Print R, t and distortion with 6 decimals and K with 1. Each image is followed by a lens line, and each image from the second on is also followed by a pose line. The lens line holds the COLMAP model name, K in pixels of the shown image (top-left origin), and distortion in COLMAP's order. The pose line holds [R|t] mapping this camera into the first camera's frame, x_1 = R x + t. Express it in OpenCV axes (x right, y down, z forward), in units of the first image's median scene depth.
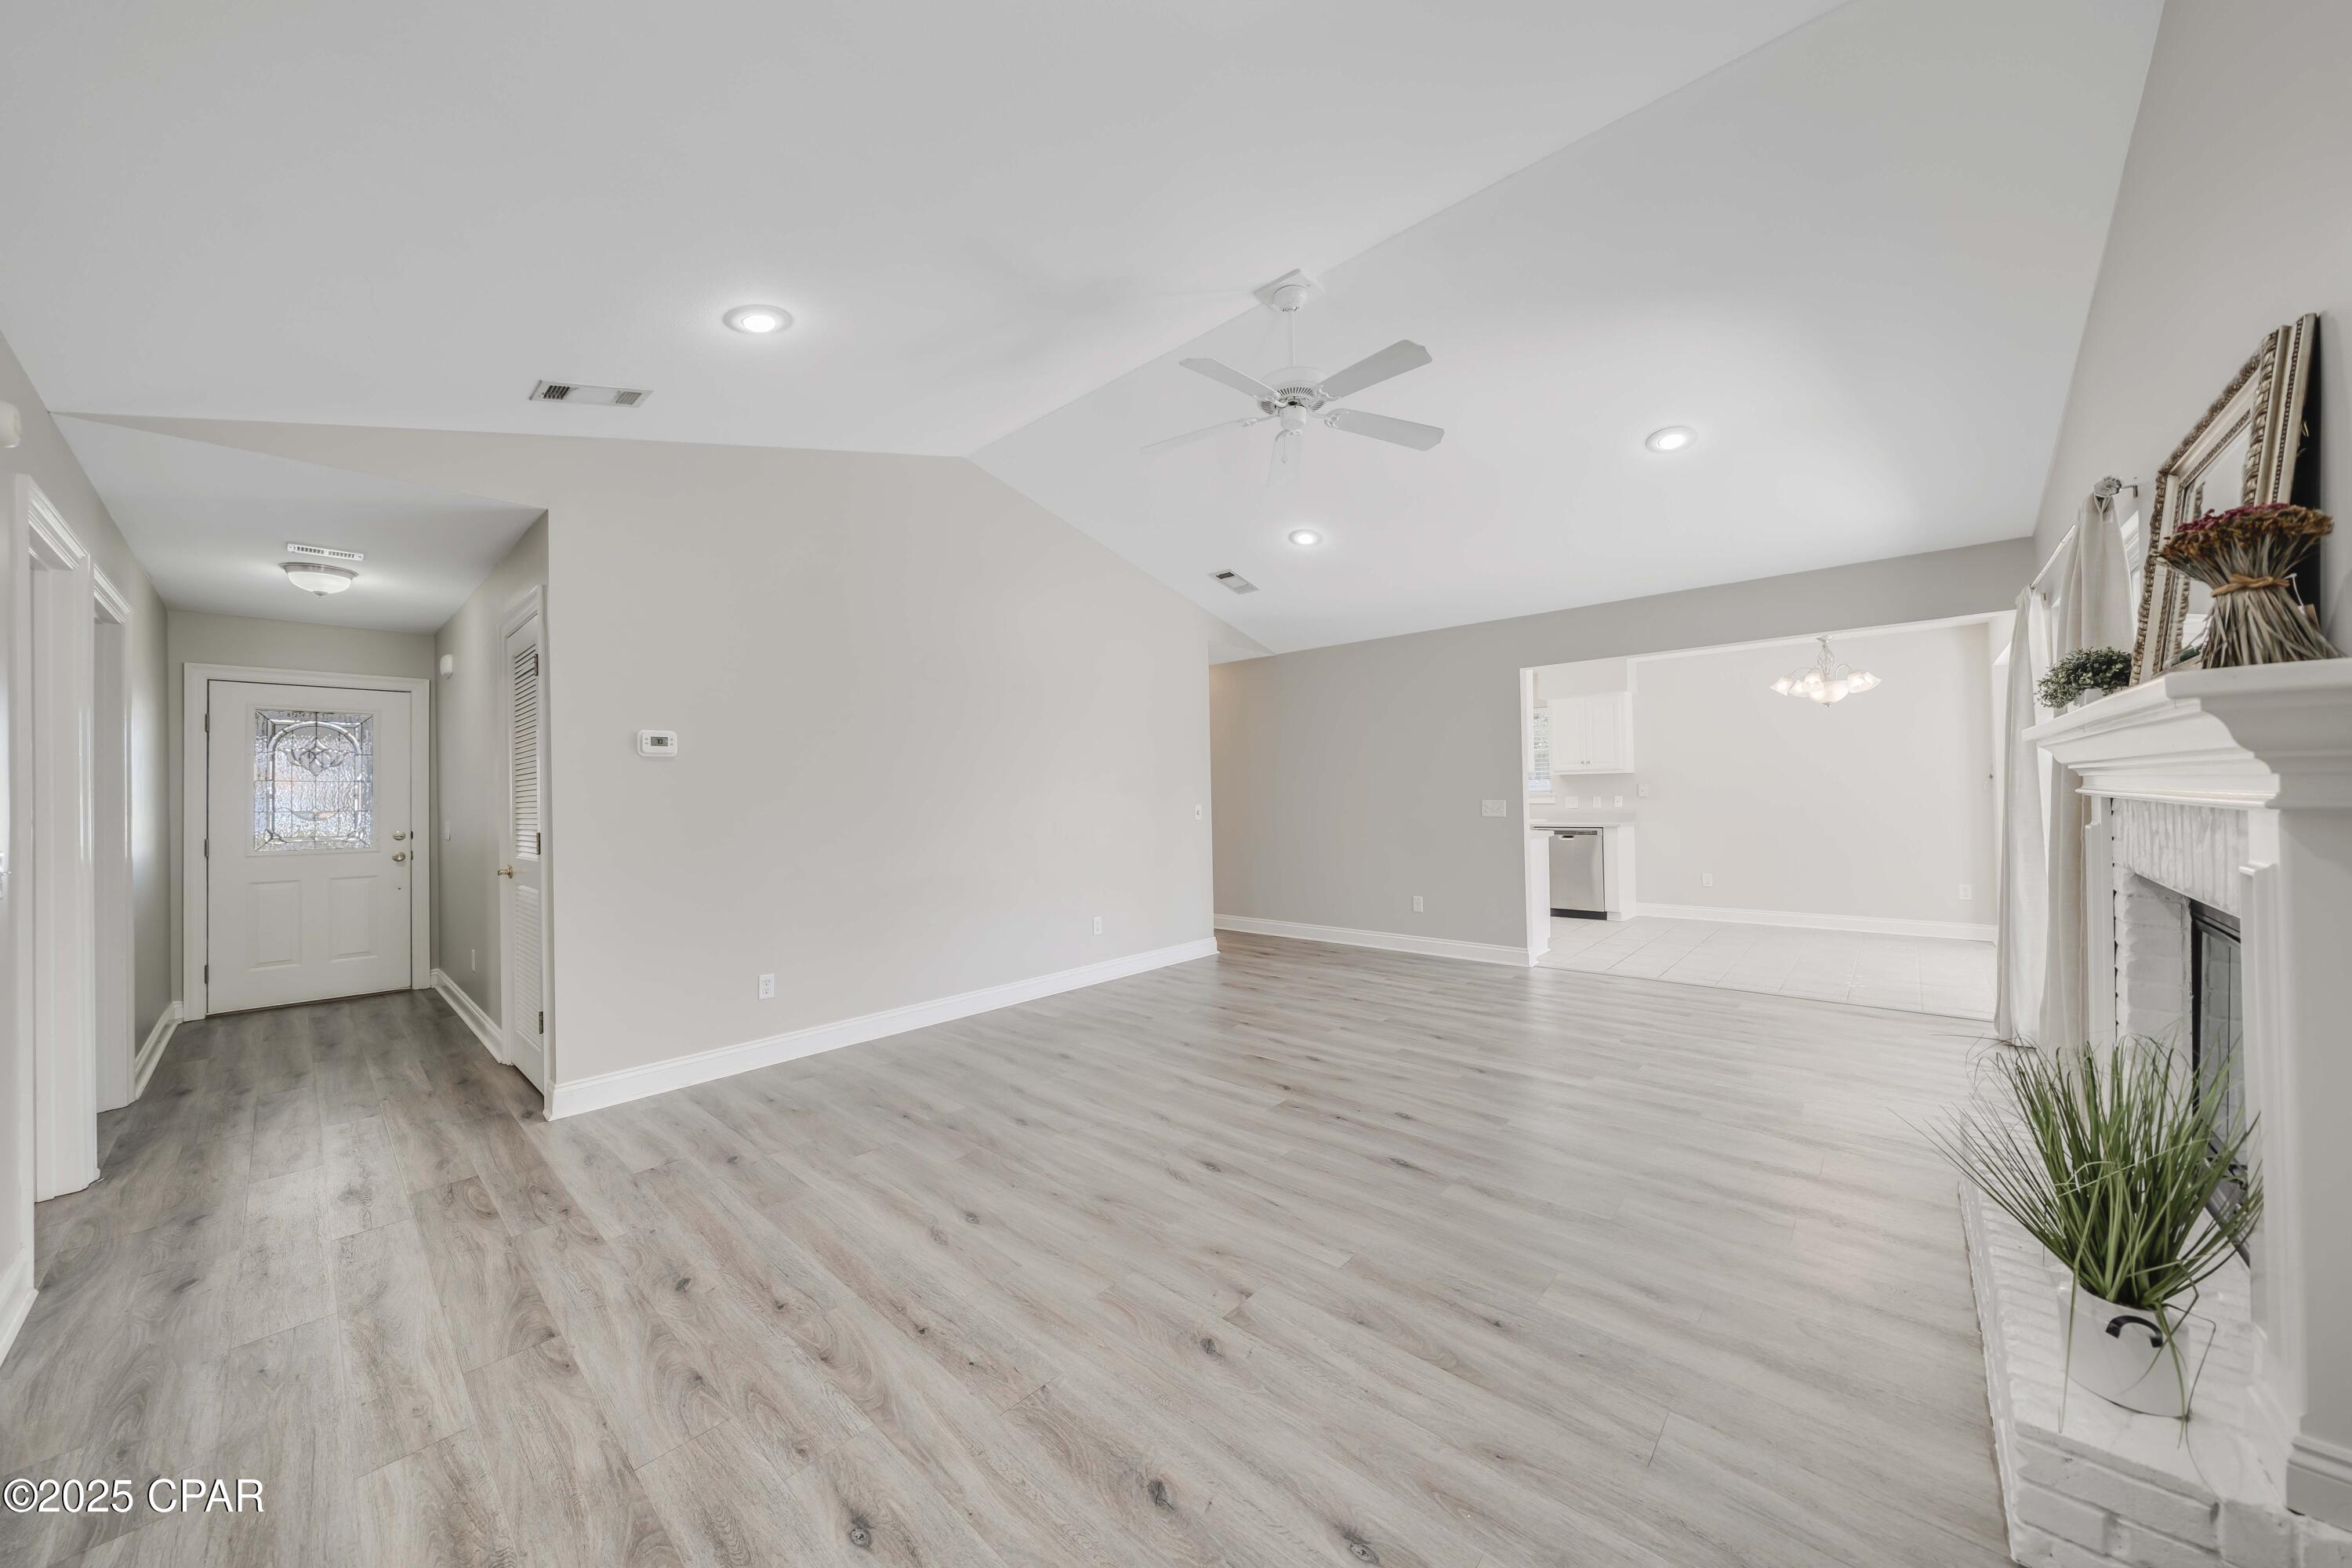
lens RADIAL K [[802.9, 0, 1171.6], [0, 802.9, 782.3], [0, 0, 1]] dist [-0.000680, 0.000058]
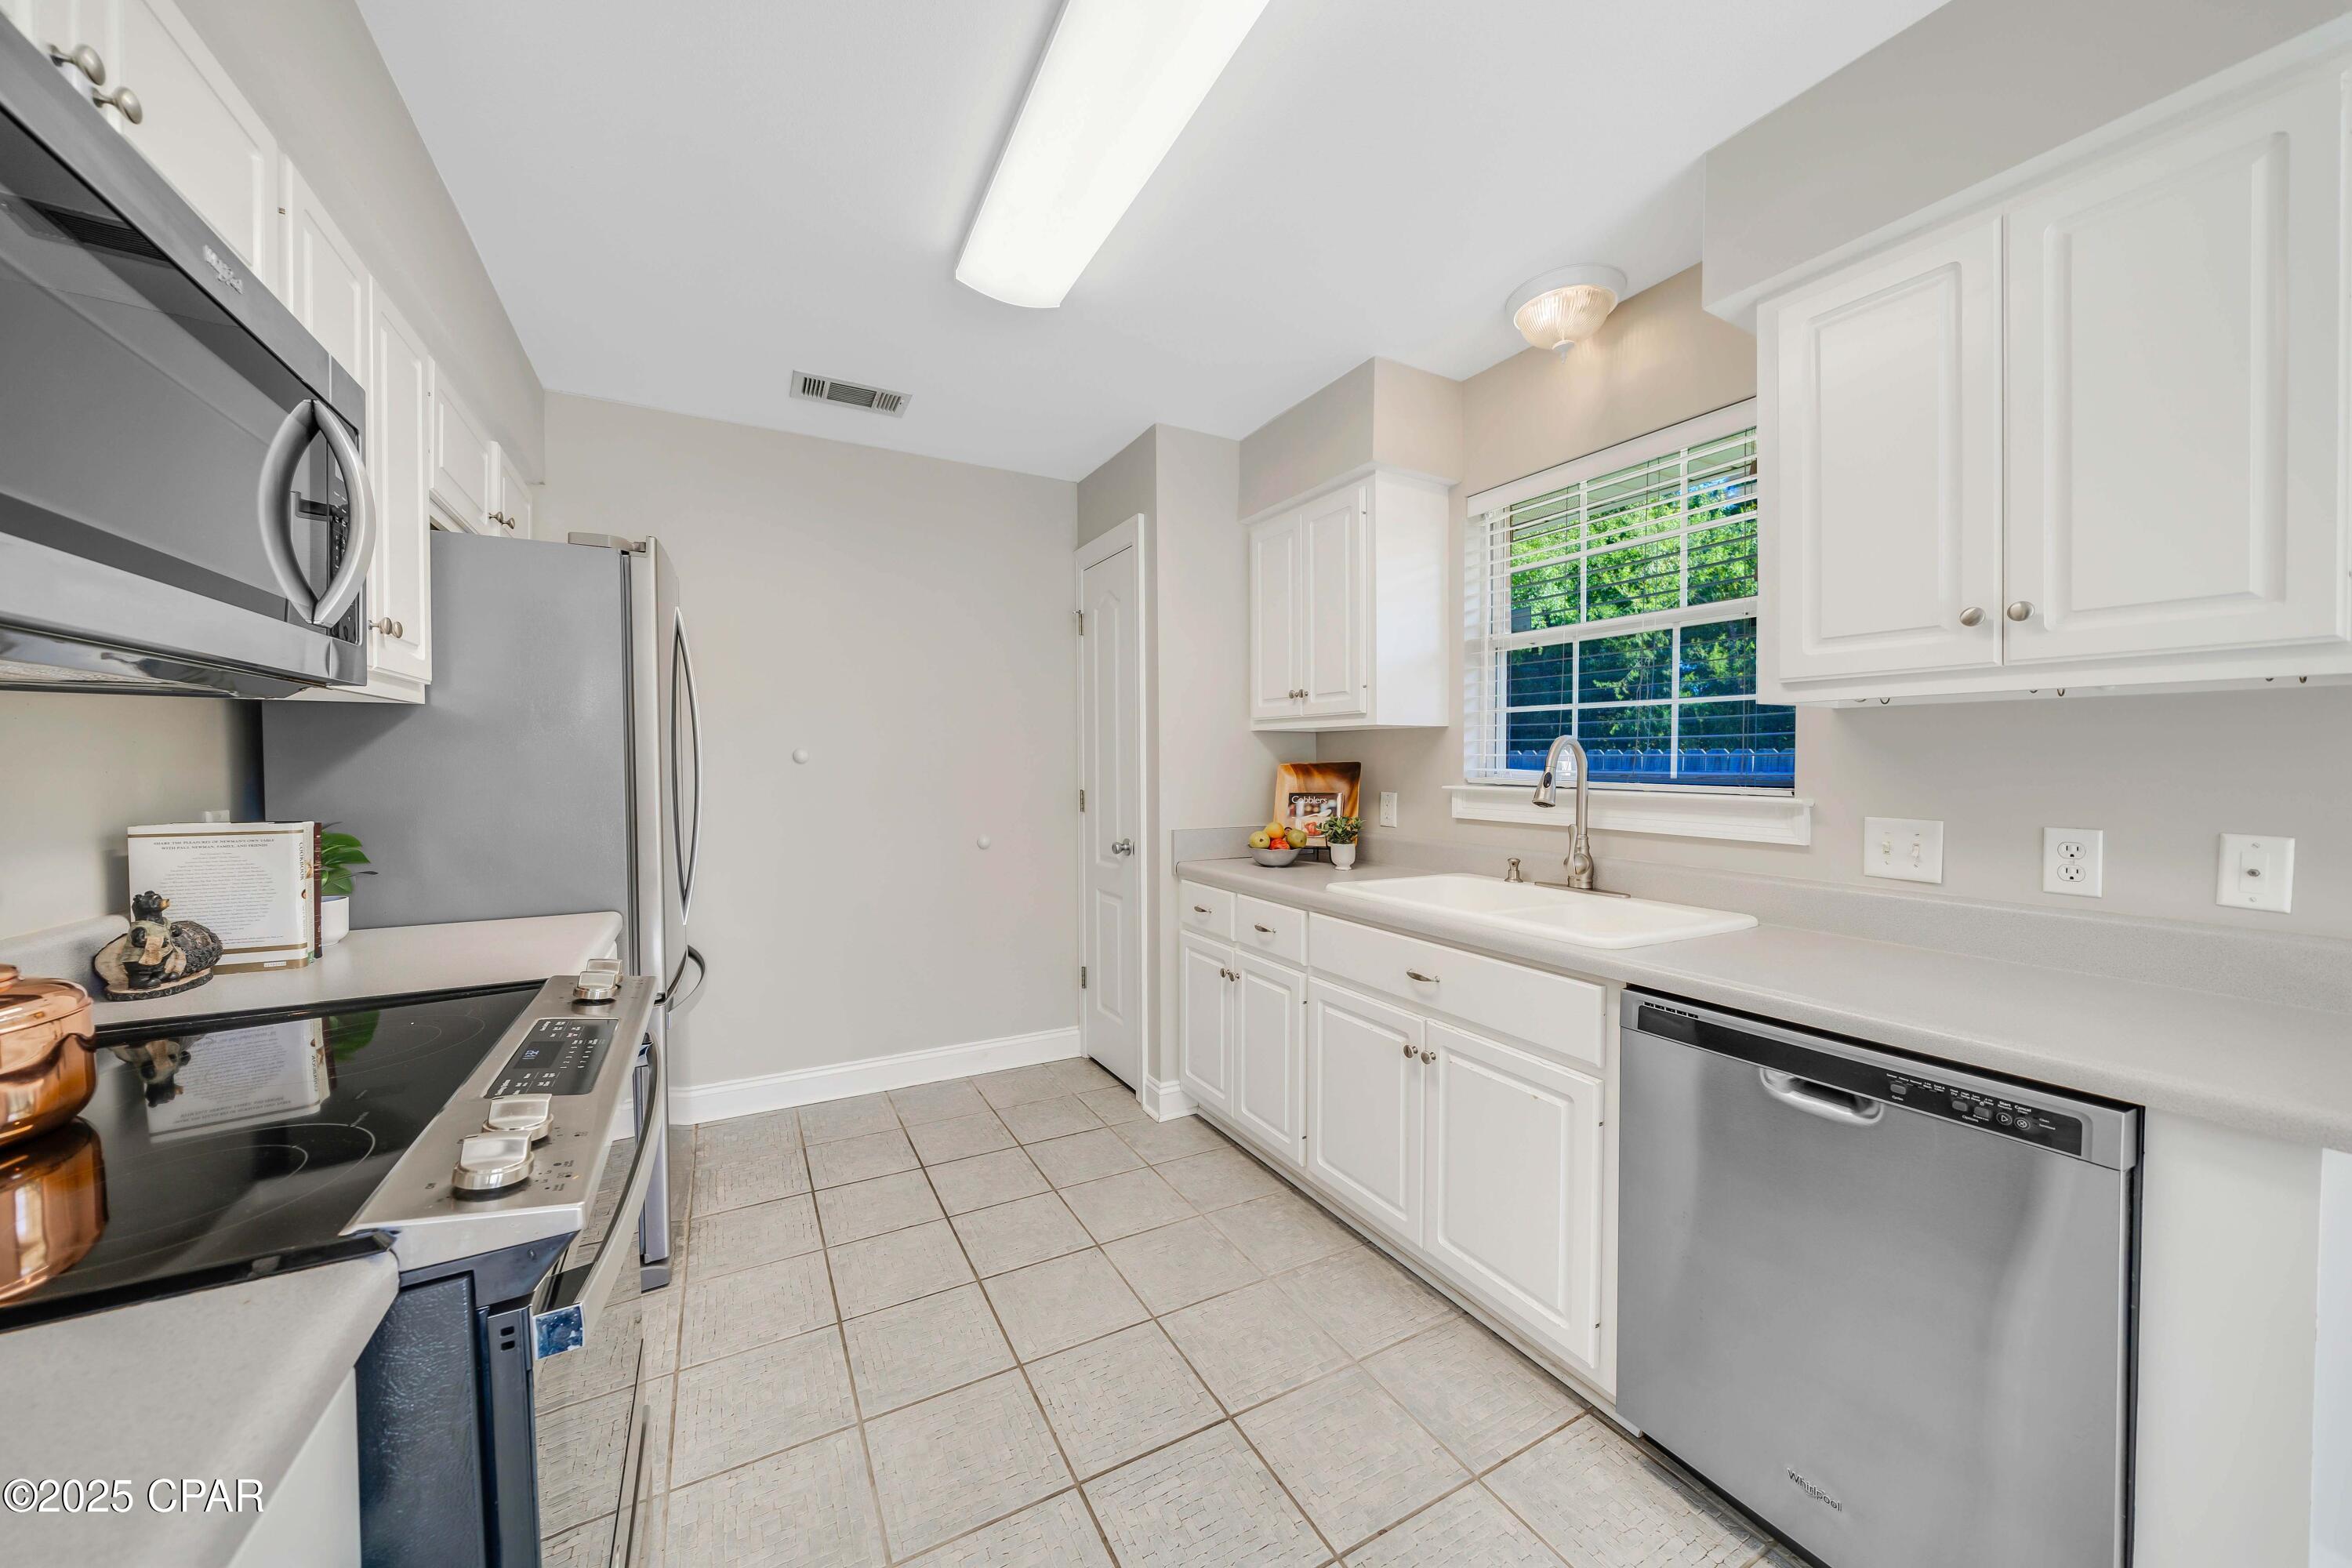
lens RADIAL K [[820.2, 0, 1168.5], [0, 820.2, 763.0], [0, 0, 1]] dist [-0.002543, -0.000030]
pose [[0.944080, 0.020664, -0.329069, 1.102958], [-0.014379, 0.999665, 0.021520, 0.006890], [0.329403, -0.015585, 0.944061, 2.104346]]
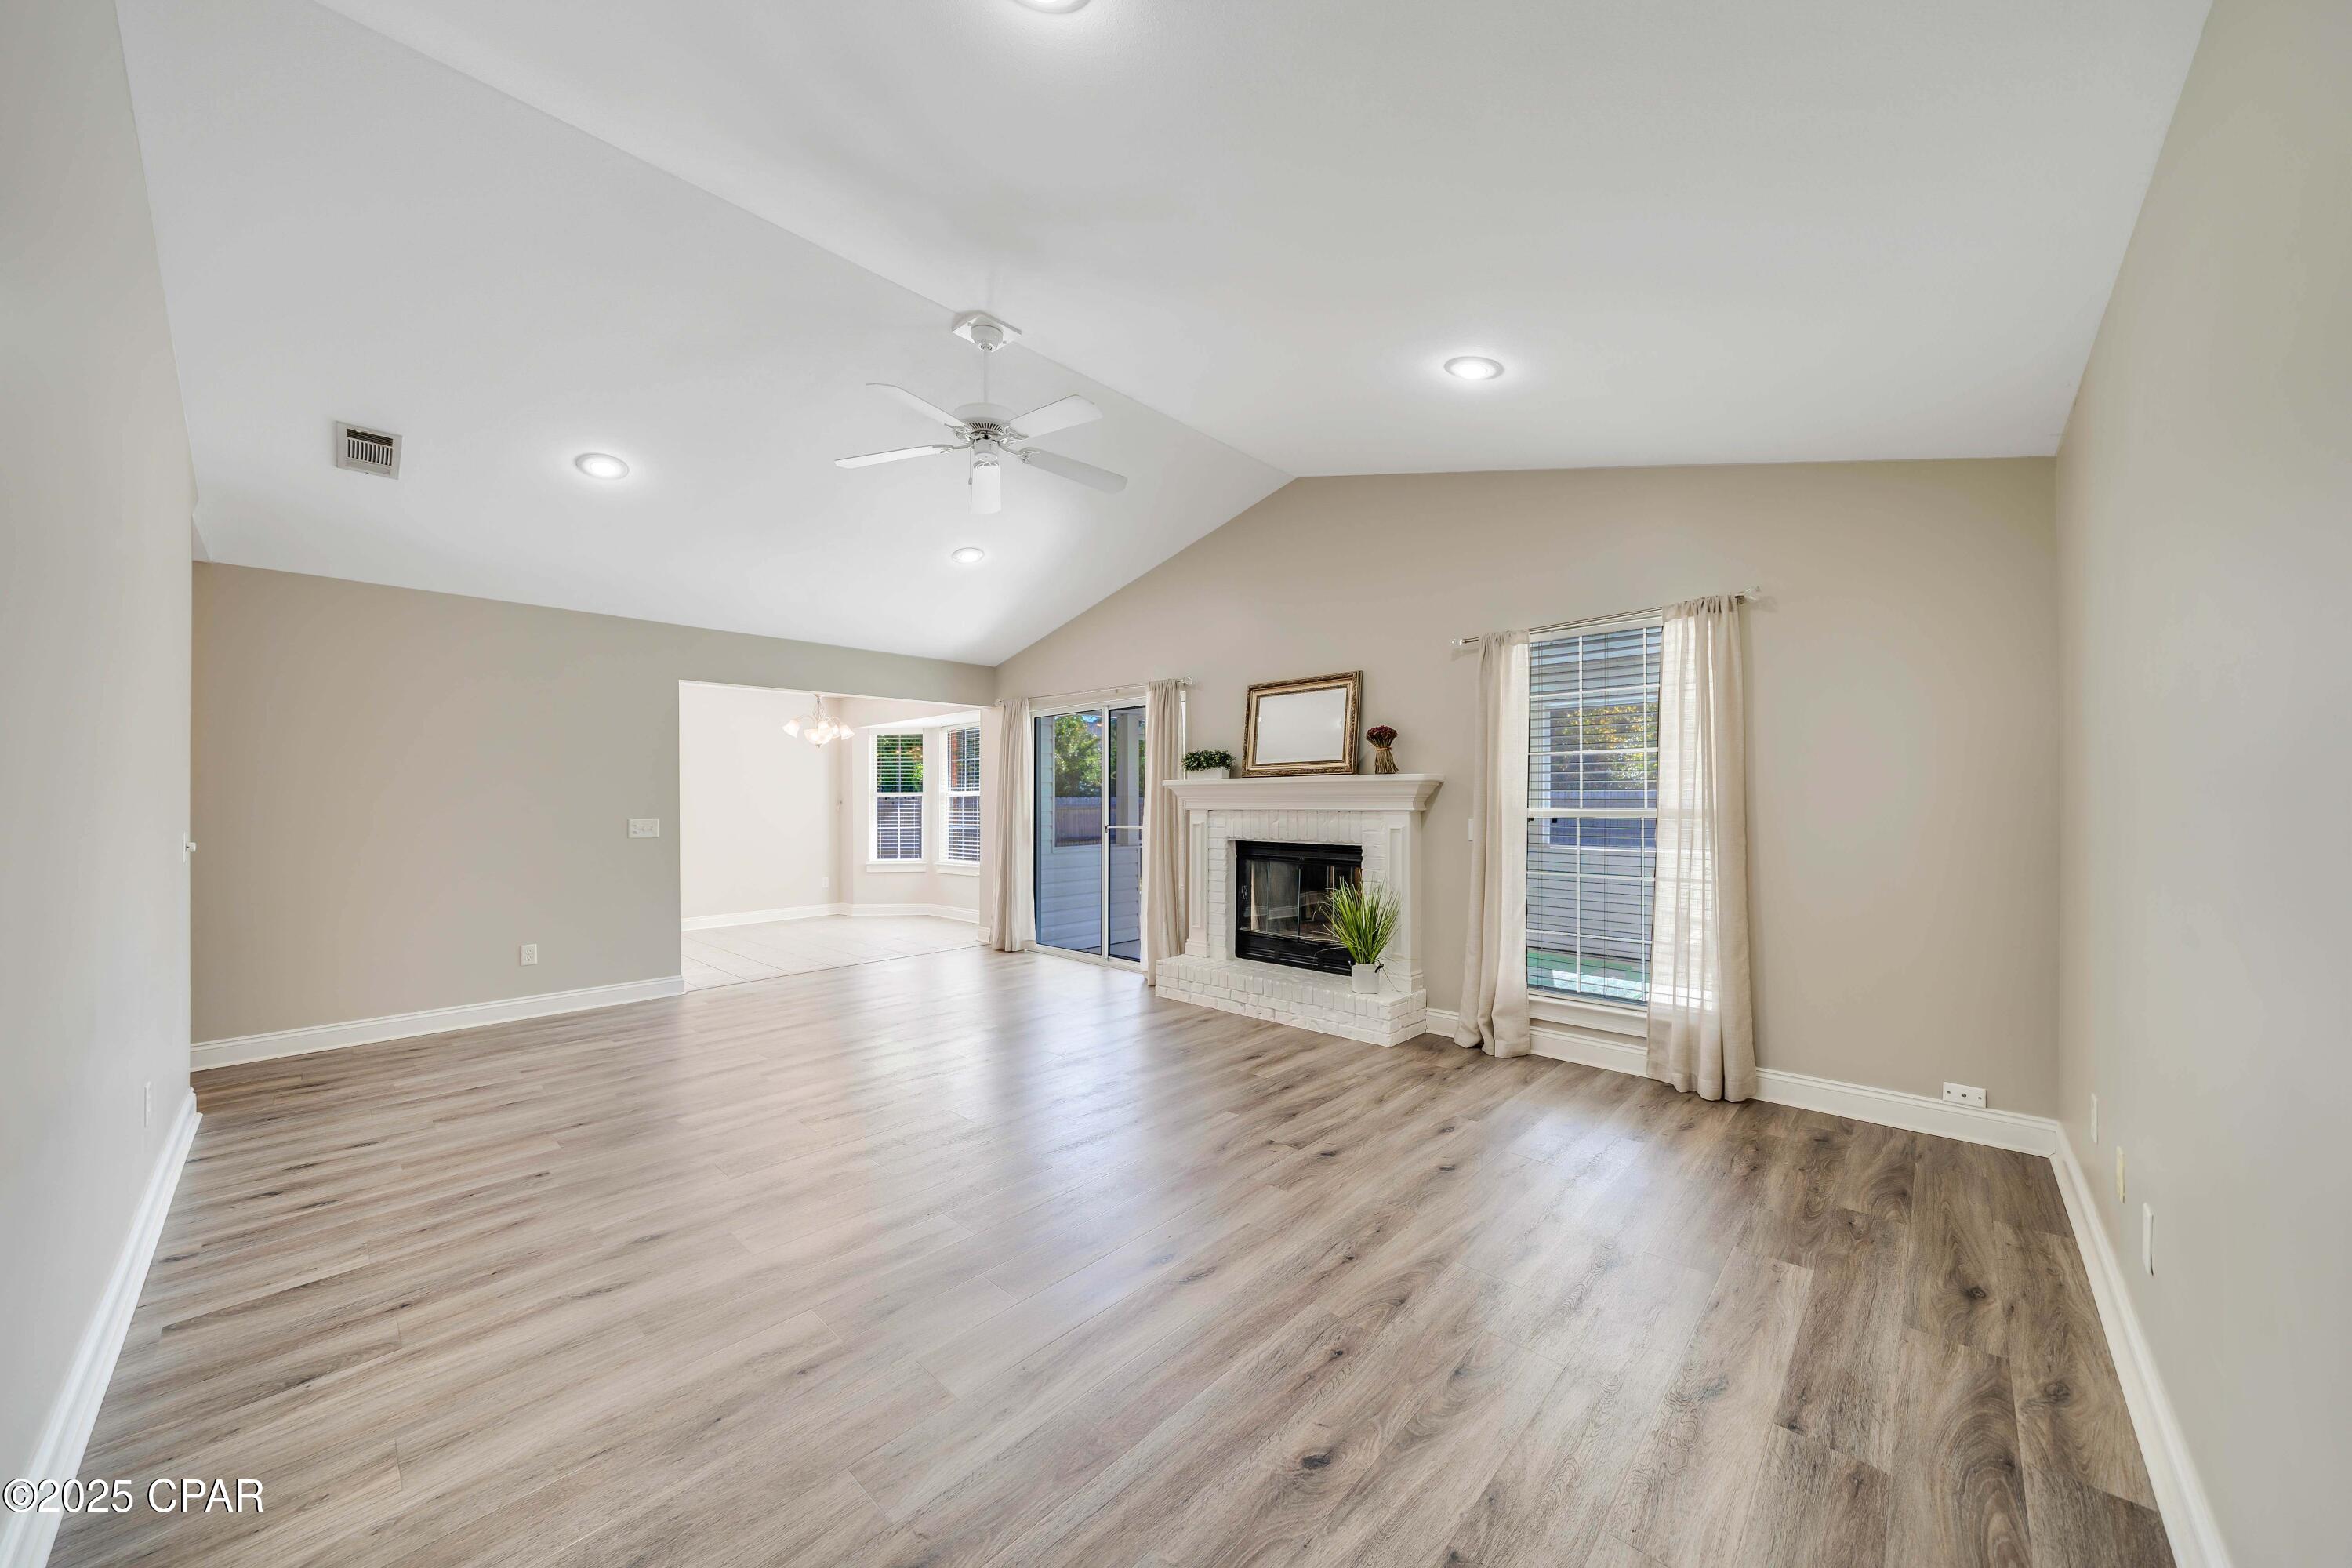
lens RADIAL K [[811.1, 0, 1154.3], [0, 811.1, 802.9], [0, 0, 1]] dist [0.000170, 0.000124]
pose [[0.033063, 0.019011, 0.999272, -0.943975], [-0.010639, 0.999769, -0.018669, 0.030065], [-0.999397, -0.010014, 0.033258, 0.782580]]
